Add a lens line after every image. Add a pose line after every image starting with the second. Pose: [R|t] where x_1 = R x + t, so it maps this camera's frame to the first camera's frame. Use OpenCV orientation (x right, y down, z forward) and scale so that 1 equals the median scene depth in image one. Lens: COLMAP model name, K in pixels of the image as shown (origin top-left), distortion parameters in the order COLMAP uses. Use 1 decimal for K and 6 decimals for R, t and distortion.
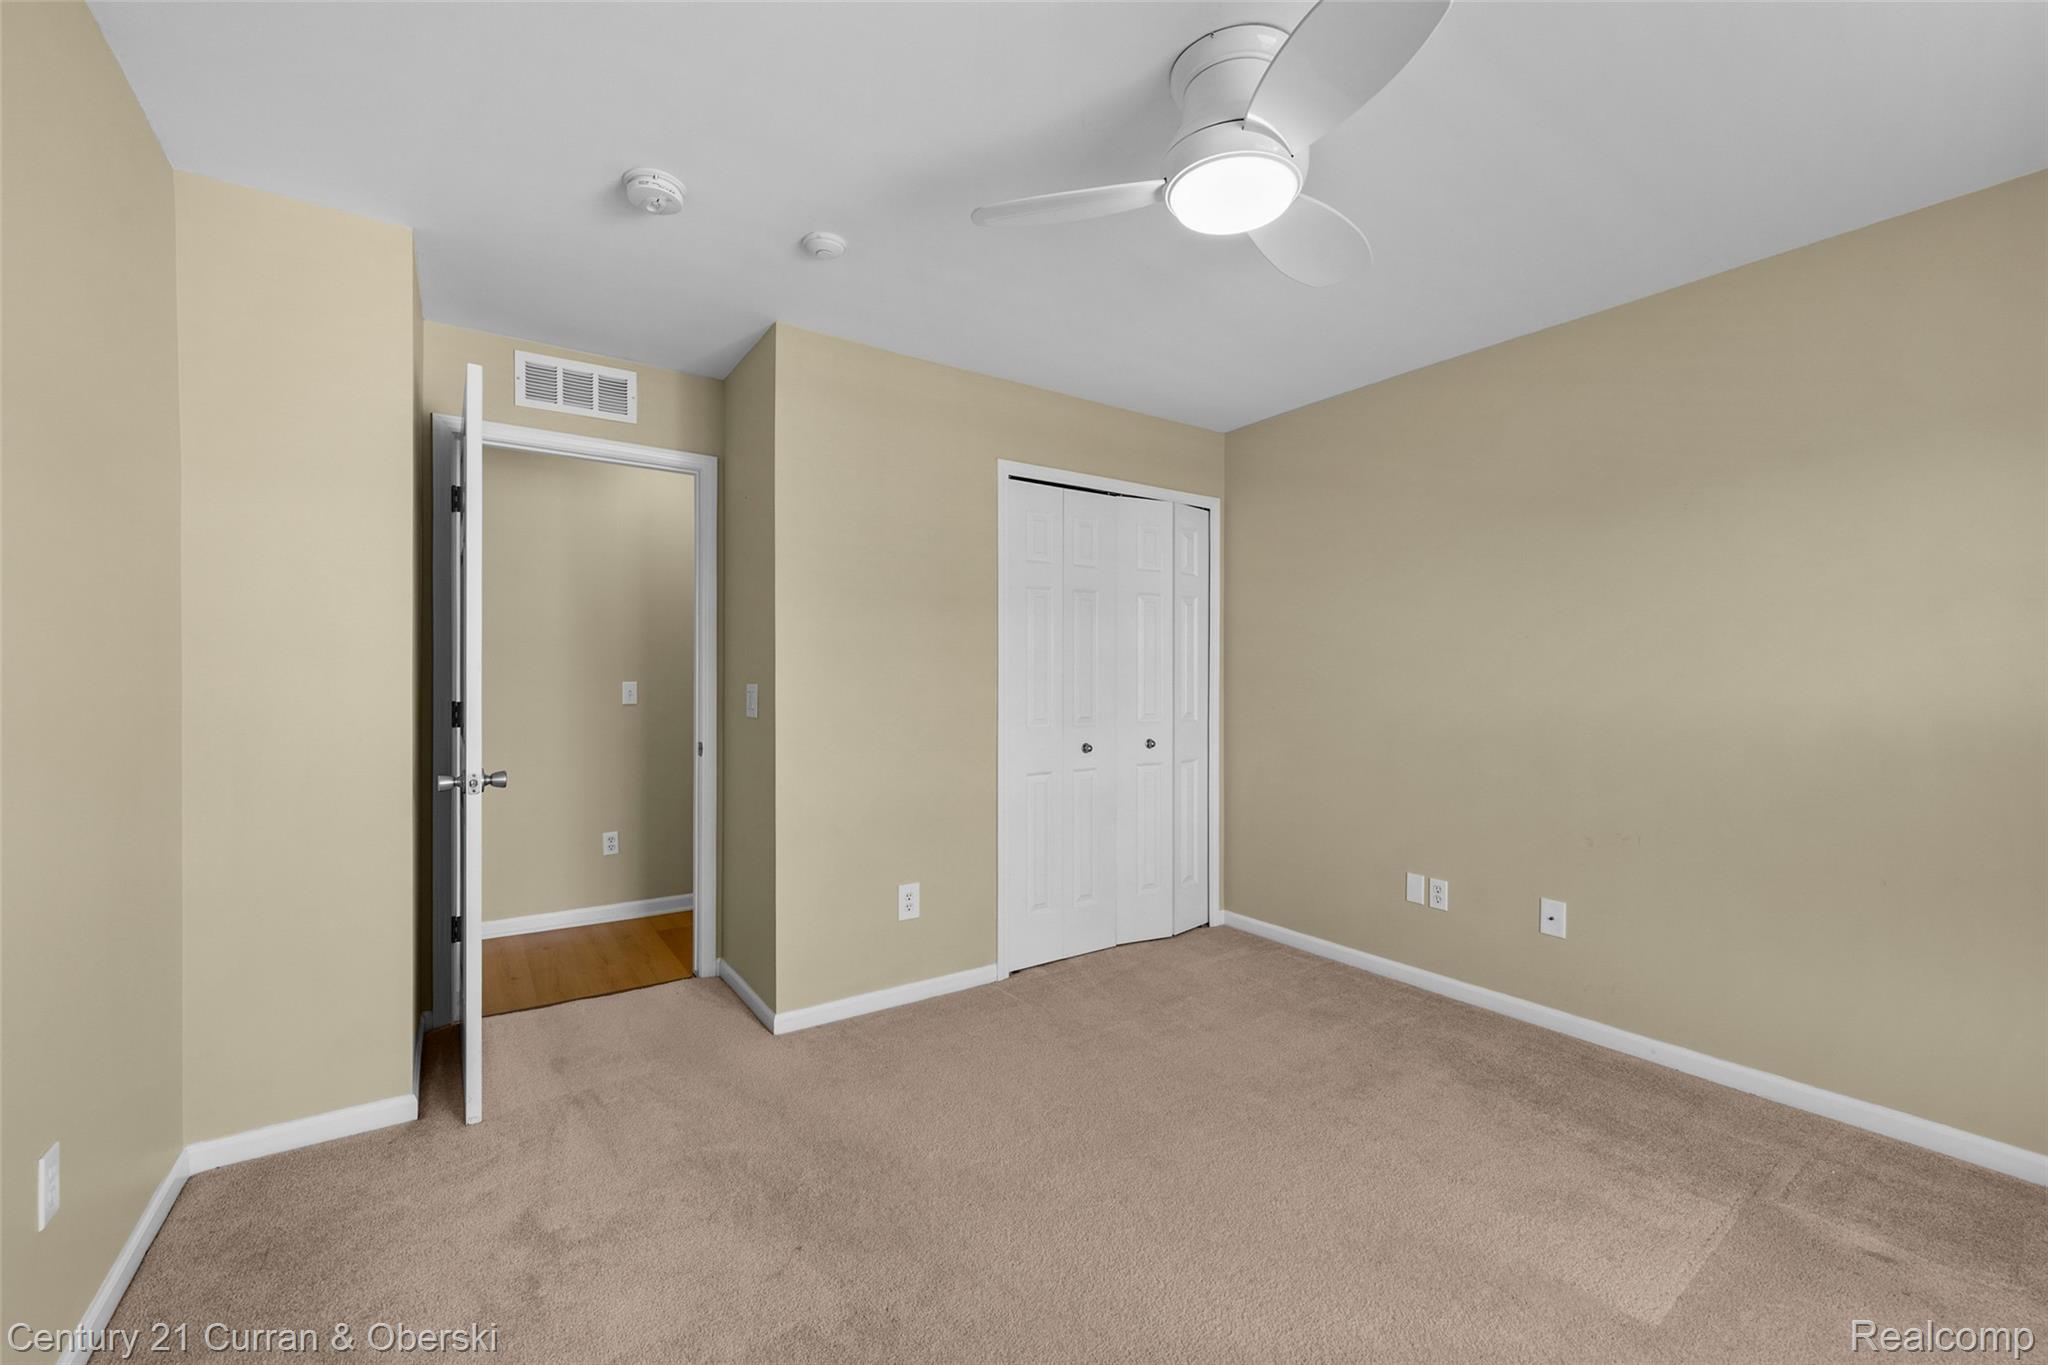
lens RADIAL K [[819.6, 0, 1018.3], [0, 819.6, 679.3], [0, 0, 1]] dist [0.000209, 0.000096]
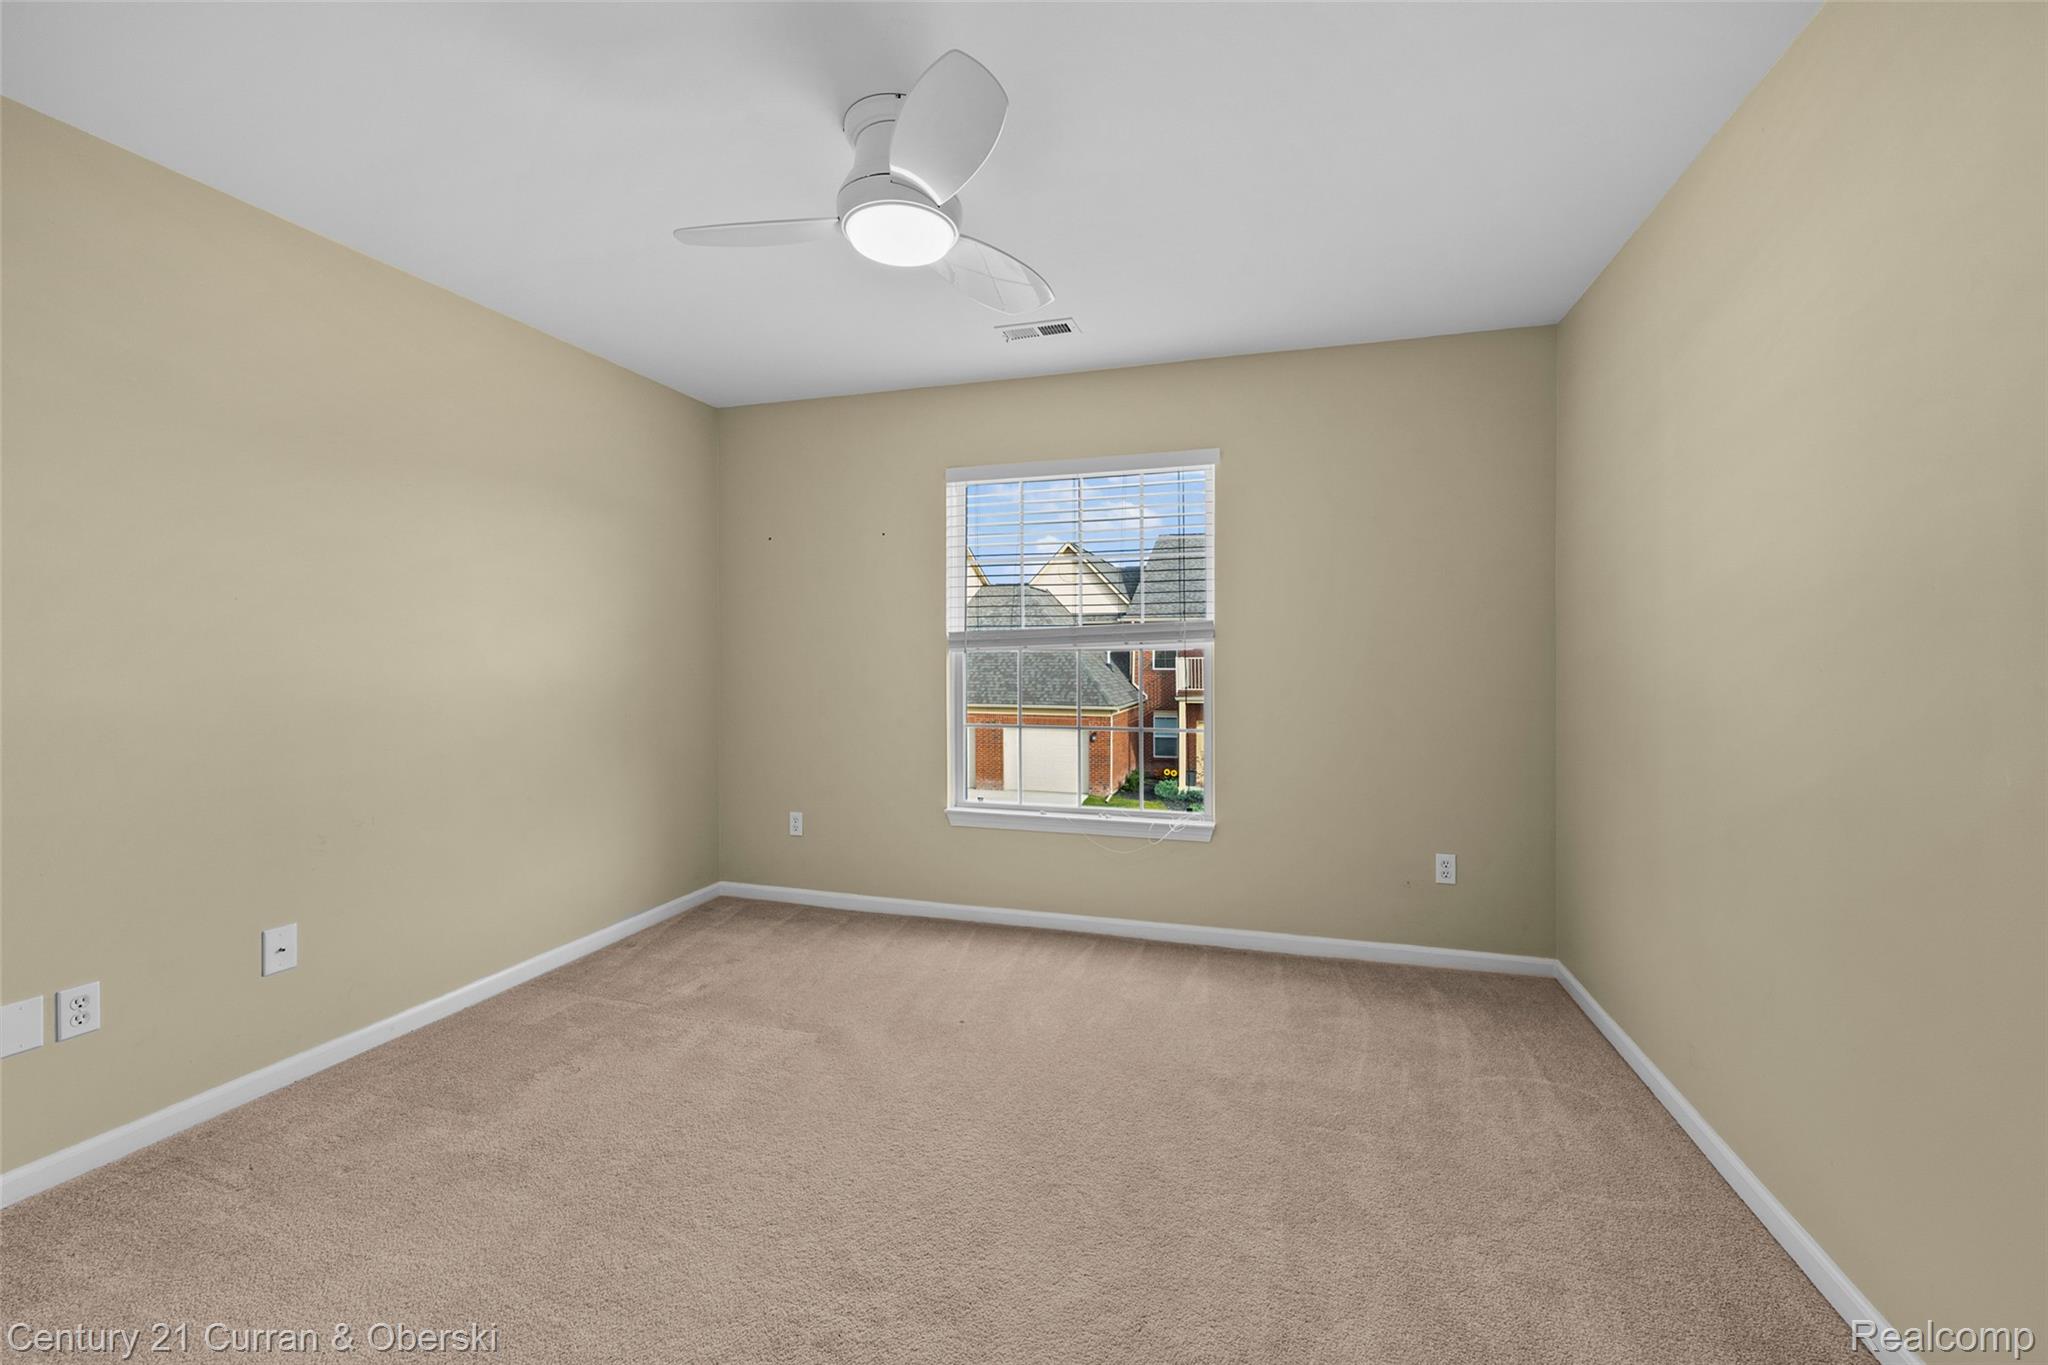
lens RADIAL K [[819.6, 0, 1024.7], [0, 819.6, 675.7], [0, 0, 1]] dist [0.000209, 0.000096]
pose [[-0.621741, -0.013732, 0.783102, -0.460182], [0.007035, 0.999708, 0.023116, 0.010238], [-0.783191, 0.019882, -0.621463, 0.990093]]
